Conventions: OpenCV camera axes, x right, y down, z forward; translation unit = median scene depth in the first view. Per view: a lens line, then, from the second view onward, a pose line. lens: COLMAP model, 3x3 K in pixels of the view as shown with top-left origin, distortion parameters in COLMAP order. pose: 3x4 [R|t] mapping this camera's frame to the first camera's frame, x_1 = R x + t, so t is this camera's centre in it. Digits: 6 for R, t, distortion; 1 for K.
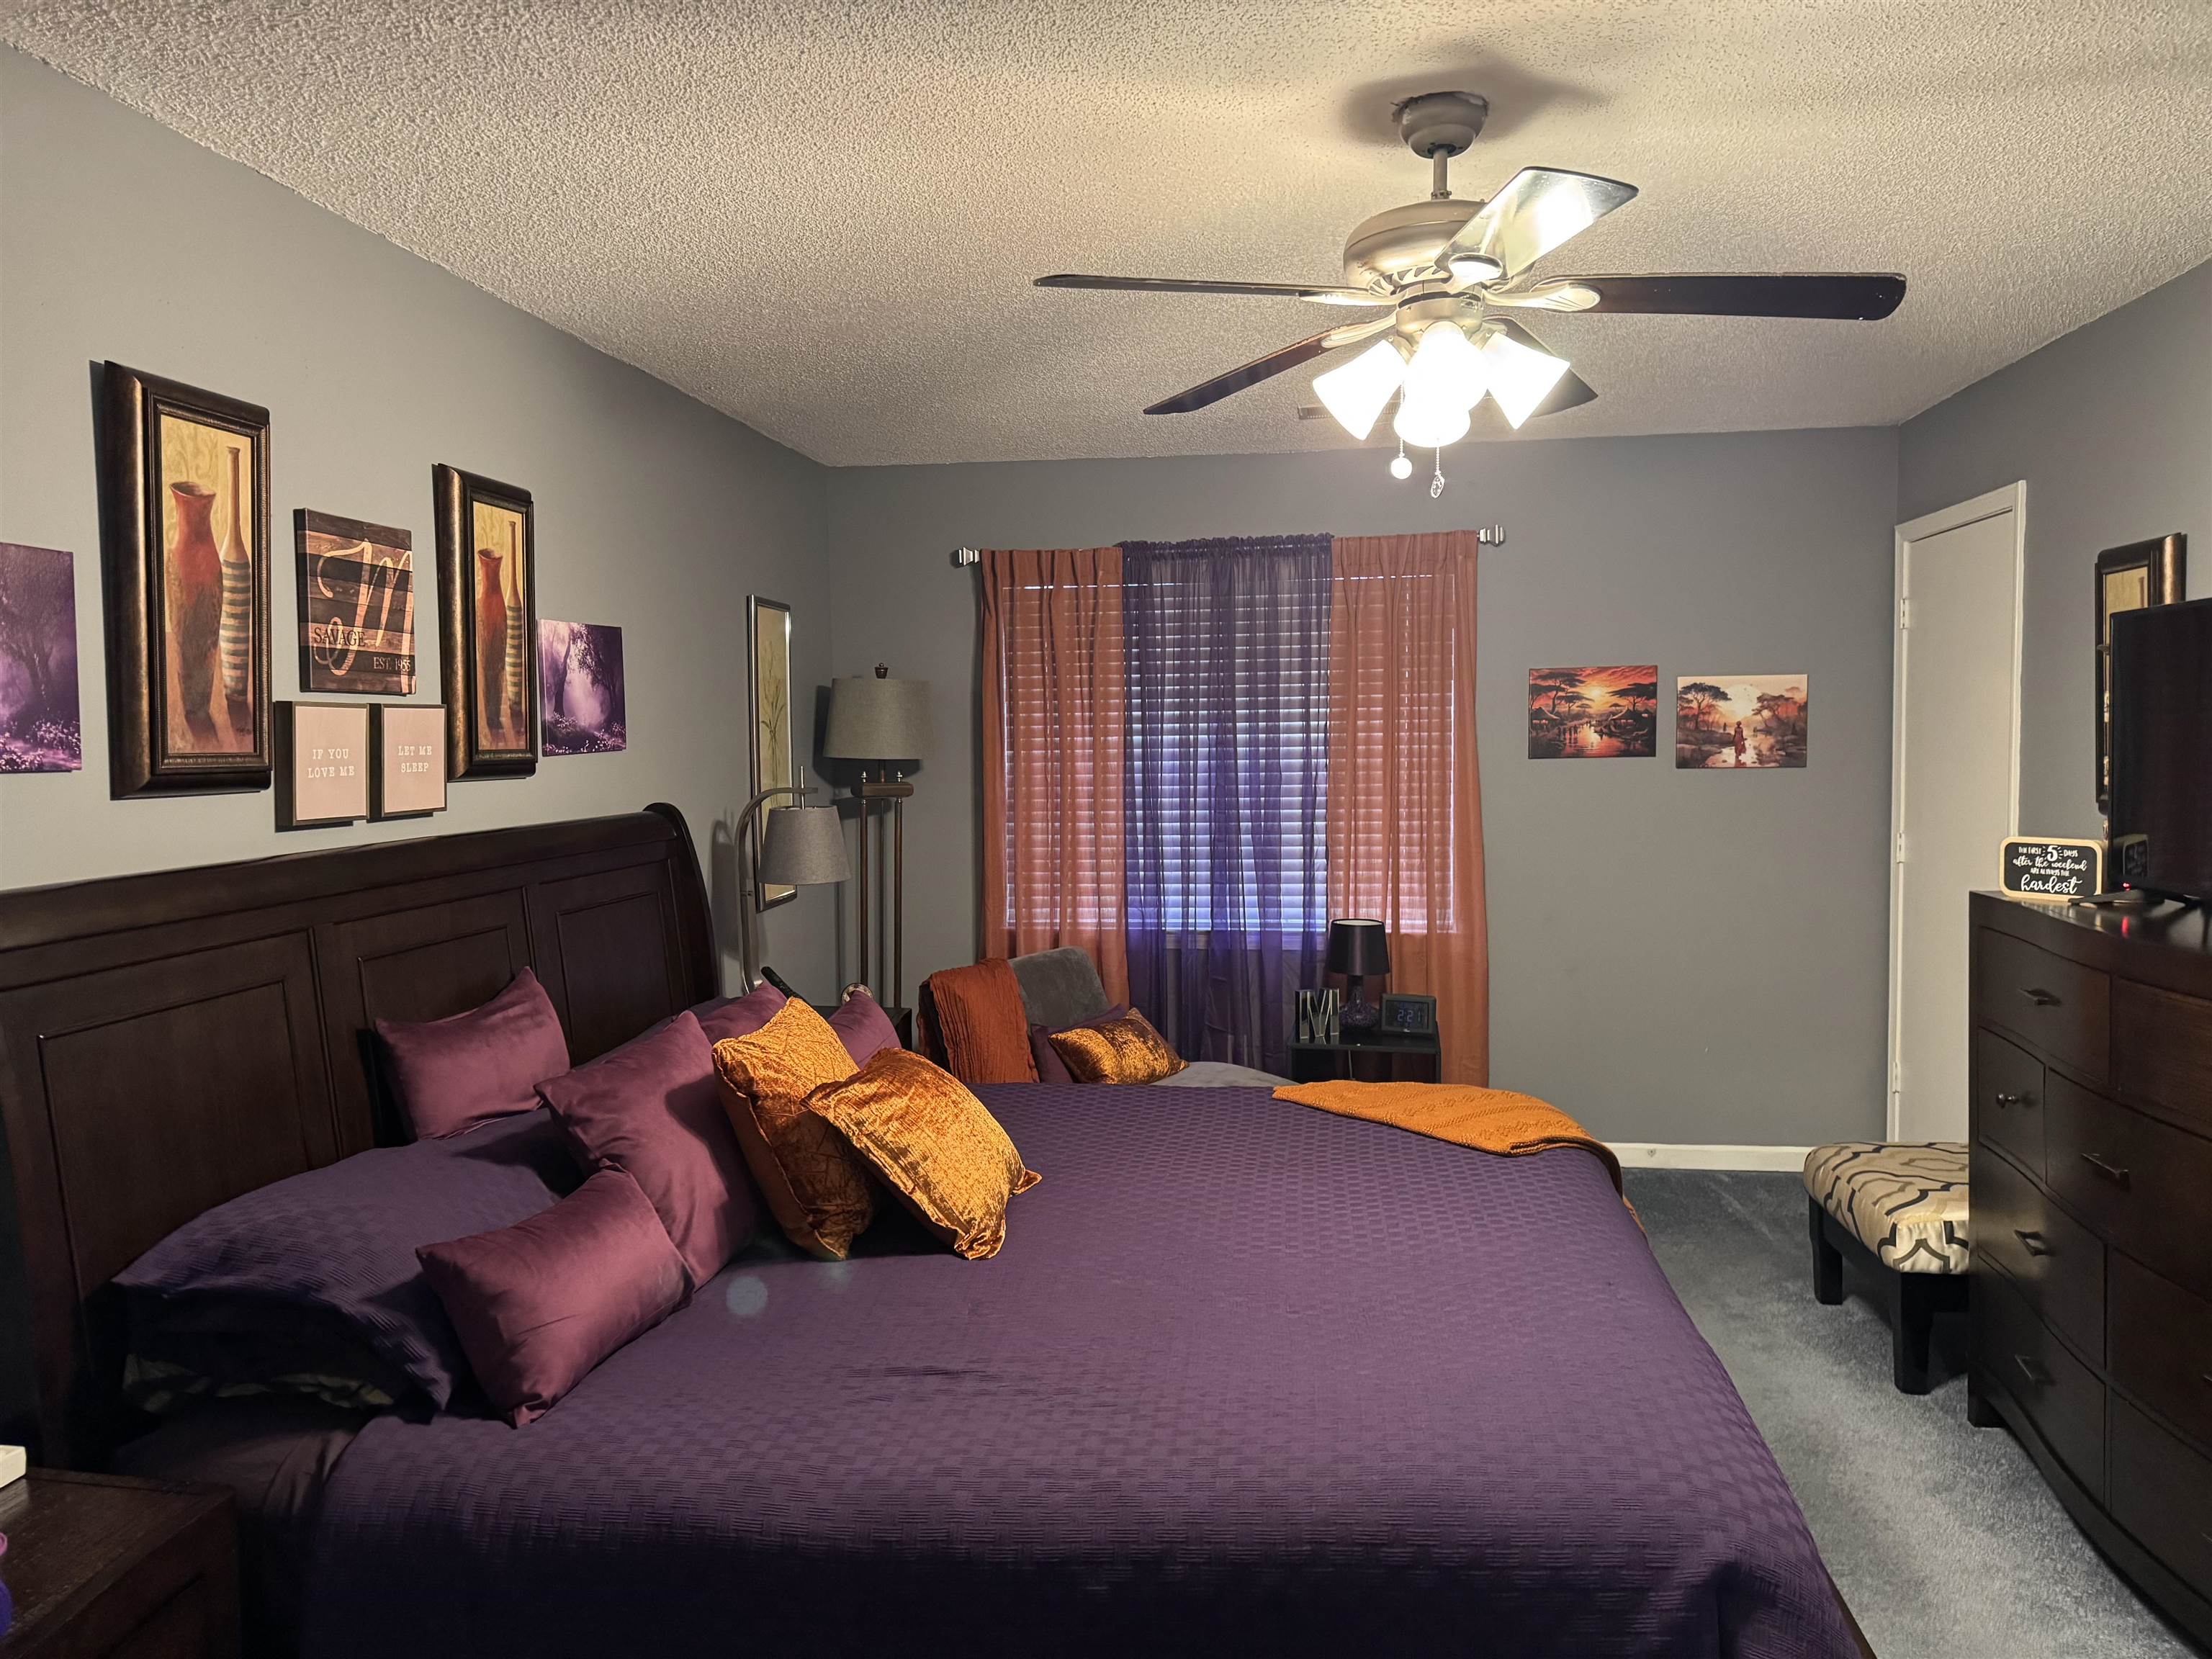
lens RADIAL K [[1552.5, 0, 1119.8], [0, 1552.5, 825.4], [0, 0, 1]] dist [0.042722, -0.047098]
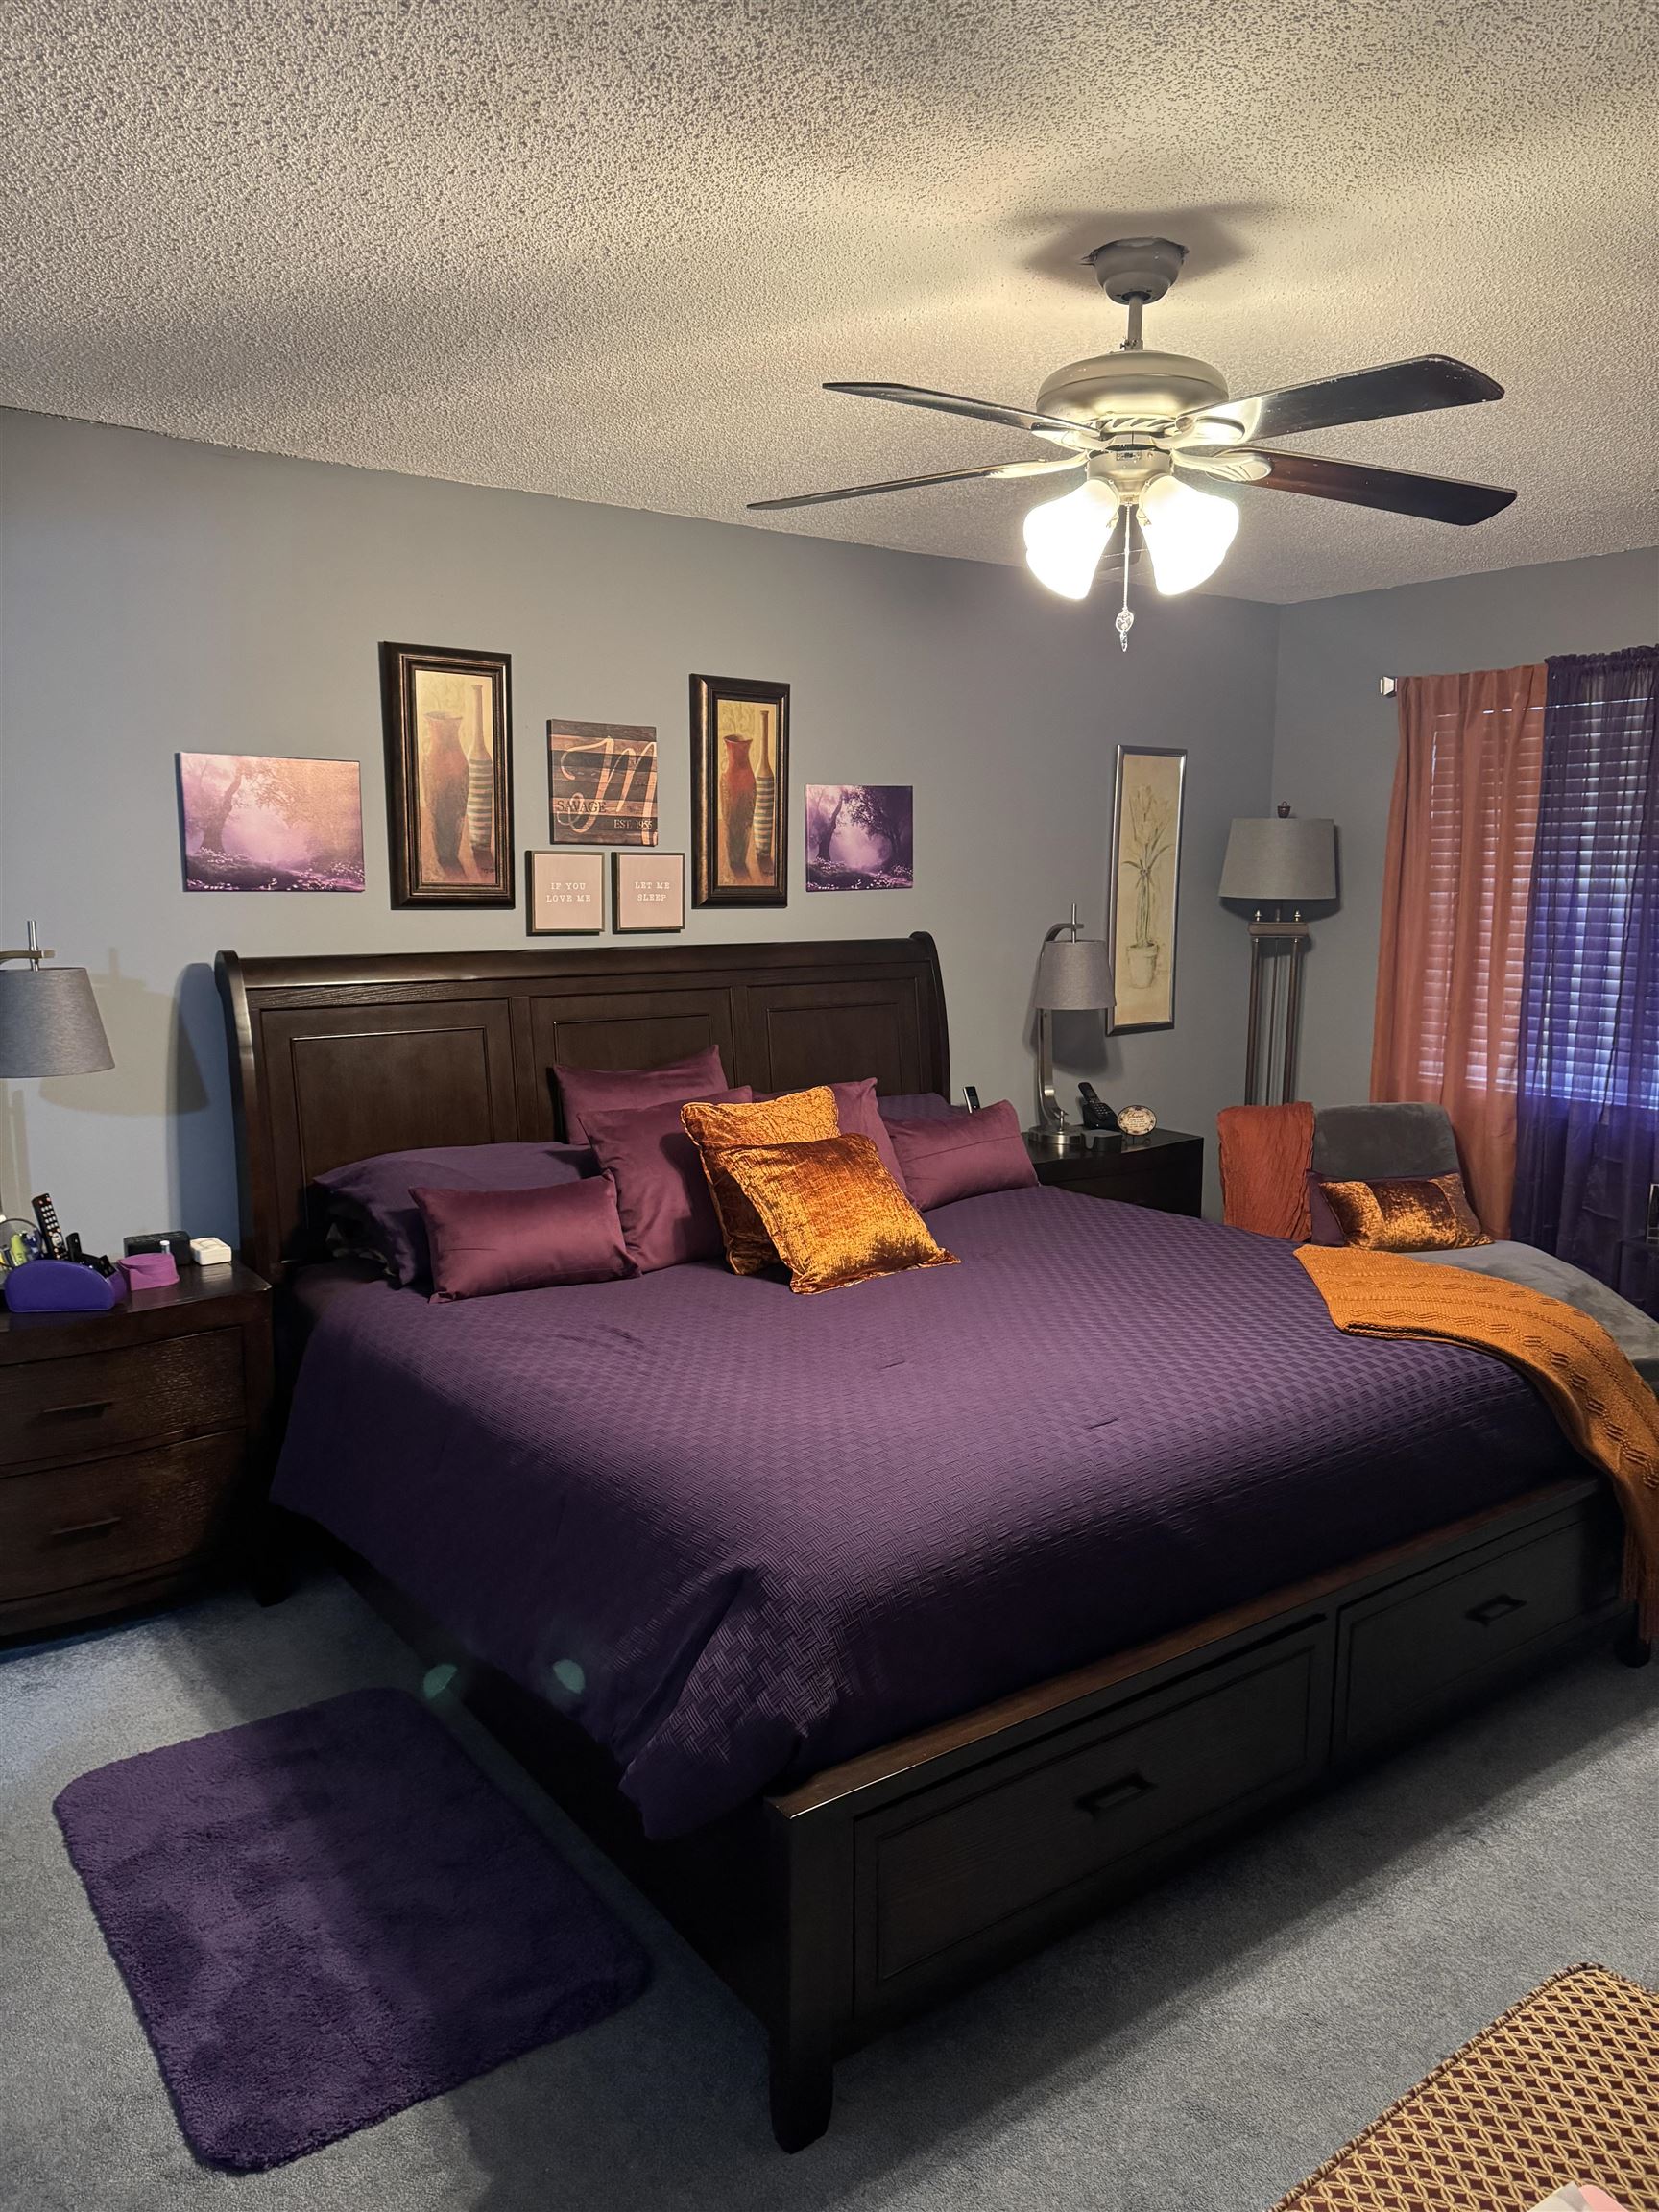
lens RADIAL K [[1552.5, 0, 849.1], [0, 1552.5, 1109.7], [0, 0, 1]] dist [0.042722, -0.047098]
pose [[0.714180, 0.115784, -0.690319, 0.698371], [-0.051657, 0.992253, 0.112983, -0.014573], [0.698053, -0.045030, 0.714629, 0.107876]]
